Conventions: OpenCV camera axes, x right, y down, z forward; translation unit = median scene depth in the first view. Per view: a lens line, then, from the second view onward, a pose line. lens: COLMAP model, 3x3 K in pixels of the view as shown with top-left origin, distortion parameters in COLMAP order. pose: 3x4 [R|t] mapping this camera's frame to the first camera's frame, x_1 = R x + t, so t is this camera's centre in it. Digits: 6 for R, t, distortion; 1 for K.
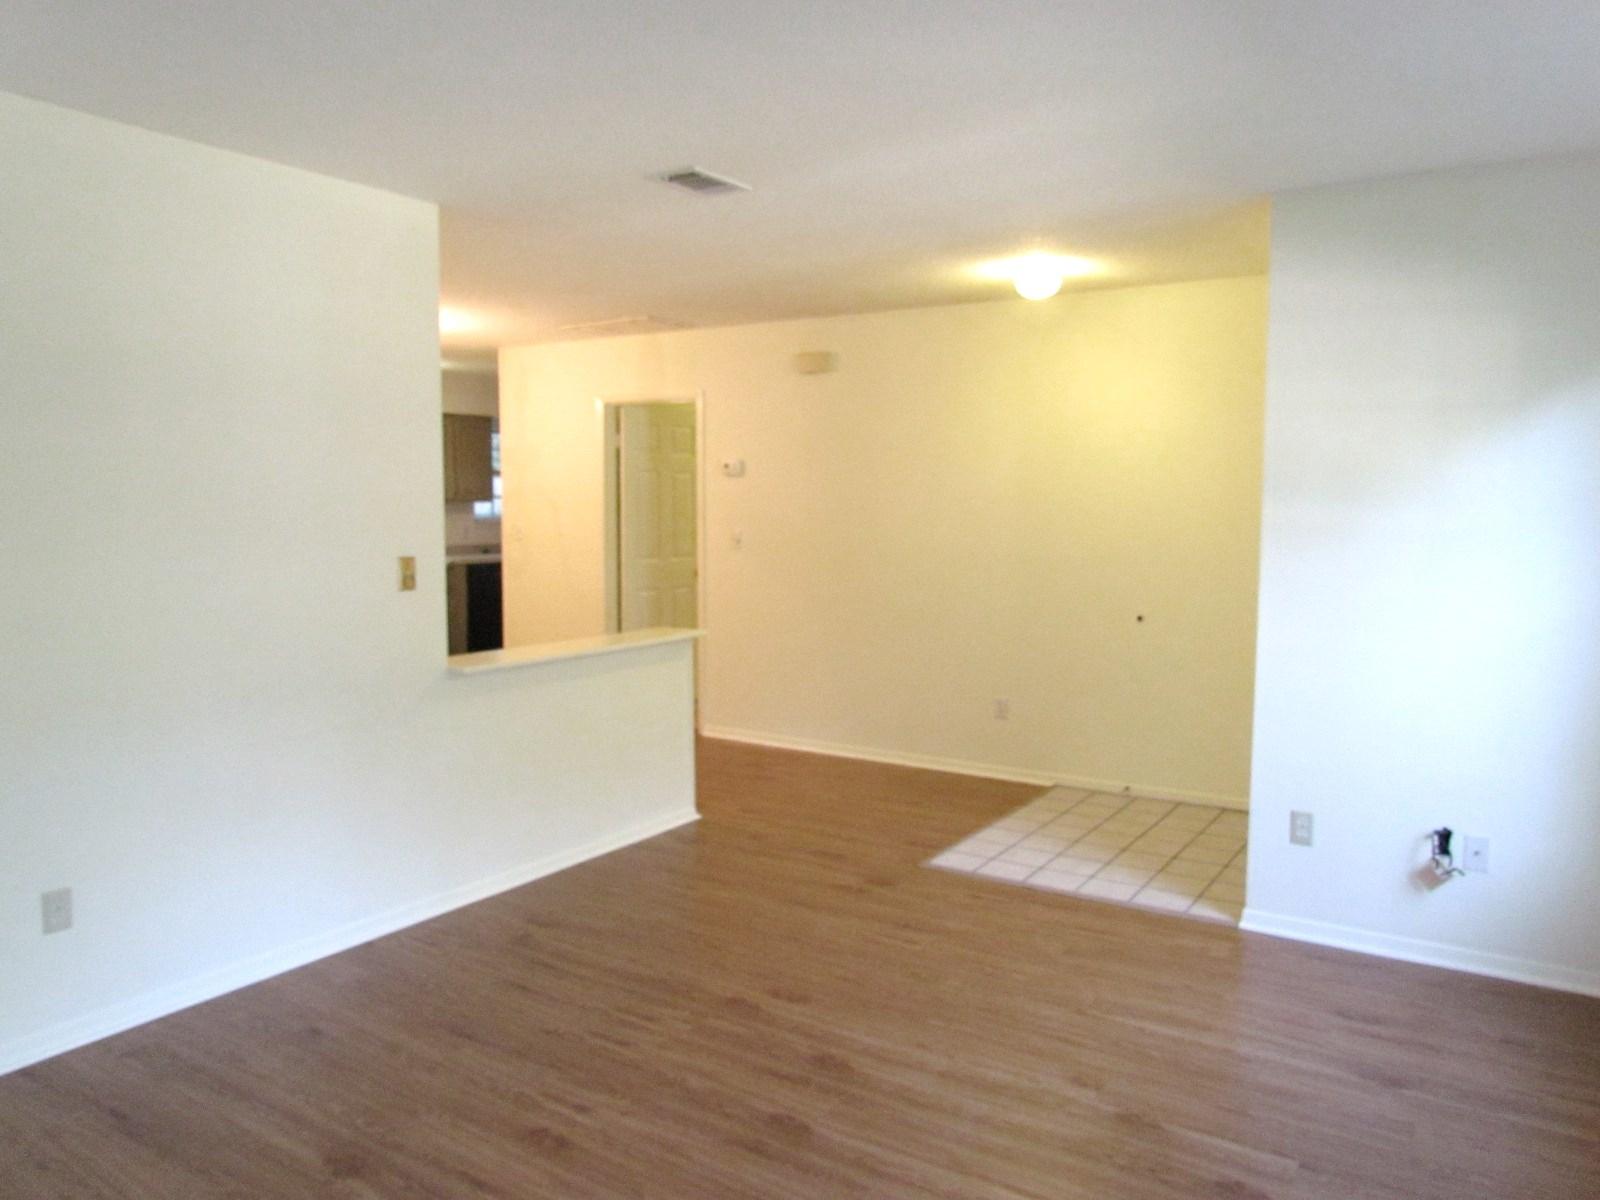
lens RADIAL K [[1147.9, 0, 792.2], [0, 1147.9, 584.4], [0, 0, 1]] dist [-0.050804, 0.046105]
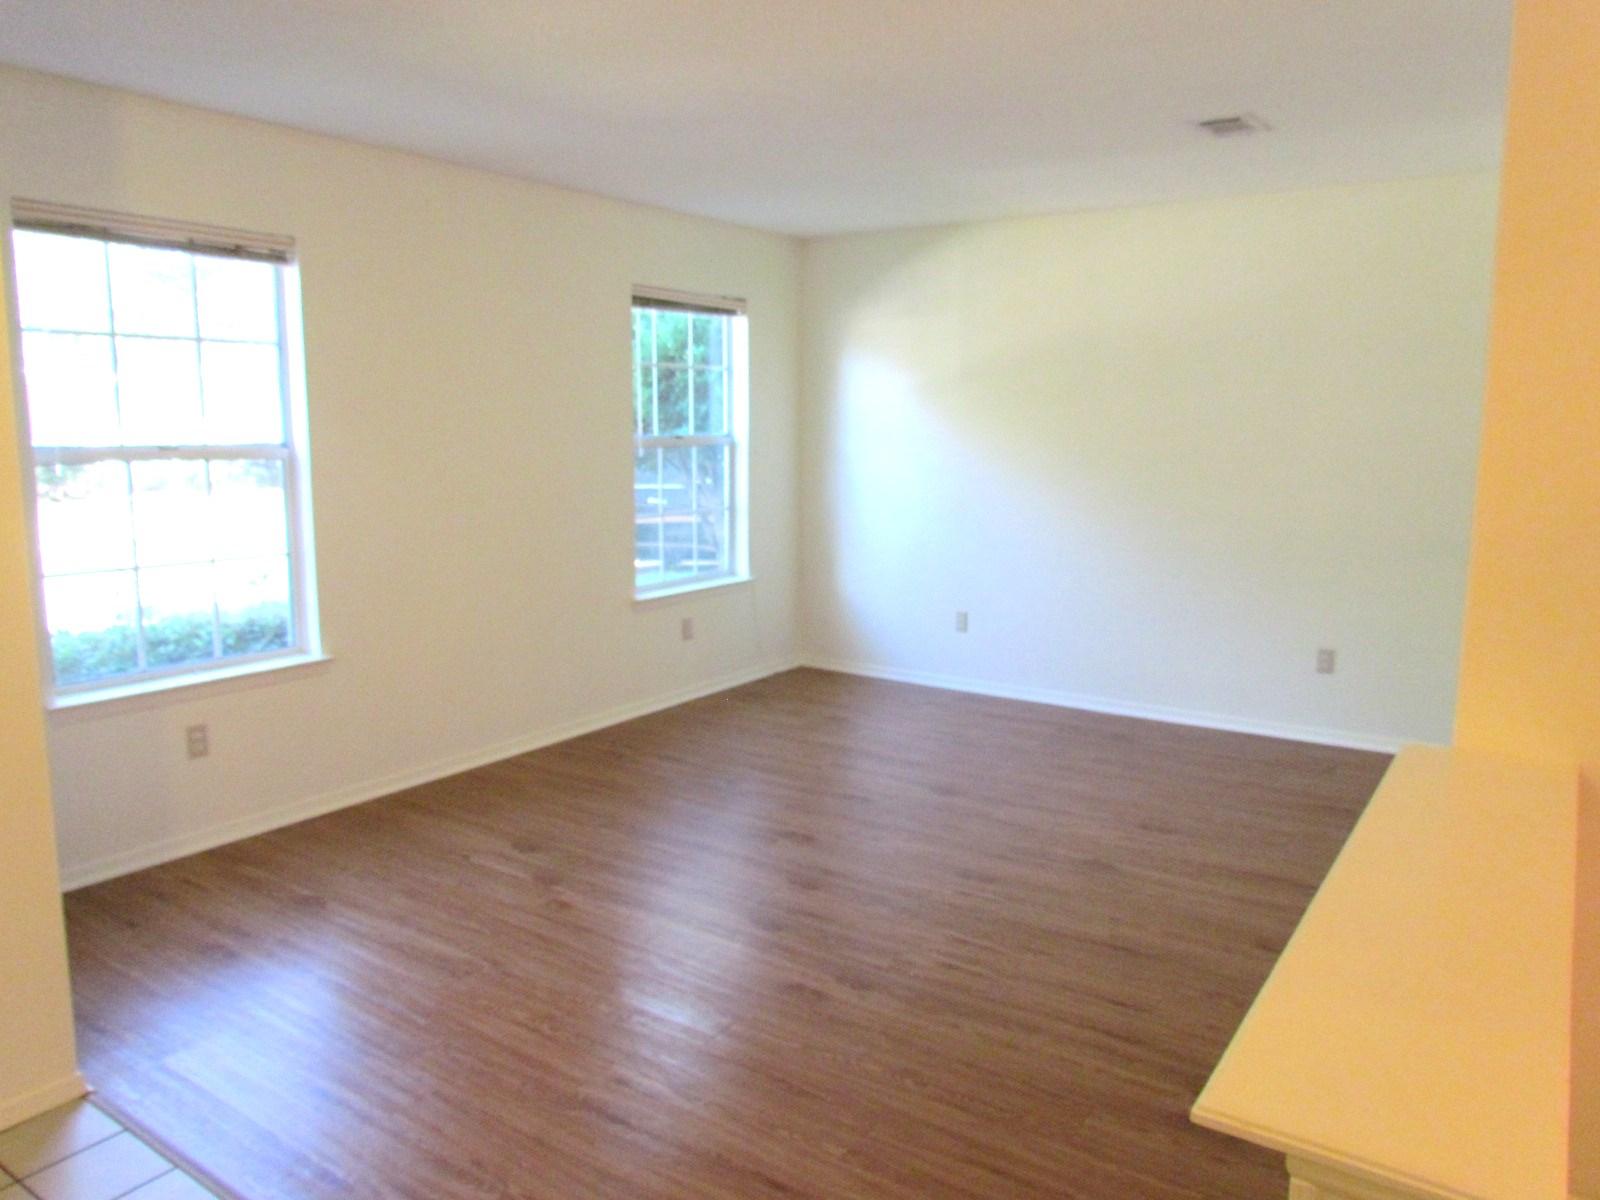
lens RADIAL K [[1147.9, 0, 792.2], [0, 1147.9, 584.4], [0, 0, 1]] dist [-0.050804, 0.046105]
pose [[-0.999725, -0.016384, 0.016789, -0.004298], [-0.012248, 0.974939, 0.222136, -0.167694], [-0.020008, 0.221870, -0.974871, 2.102875]]
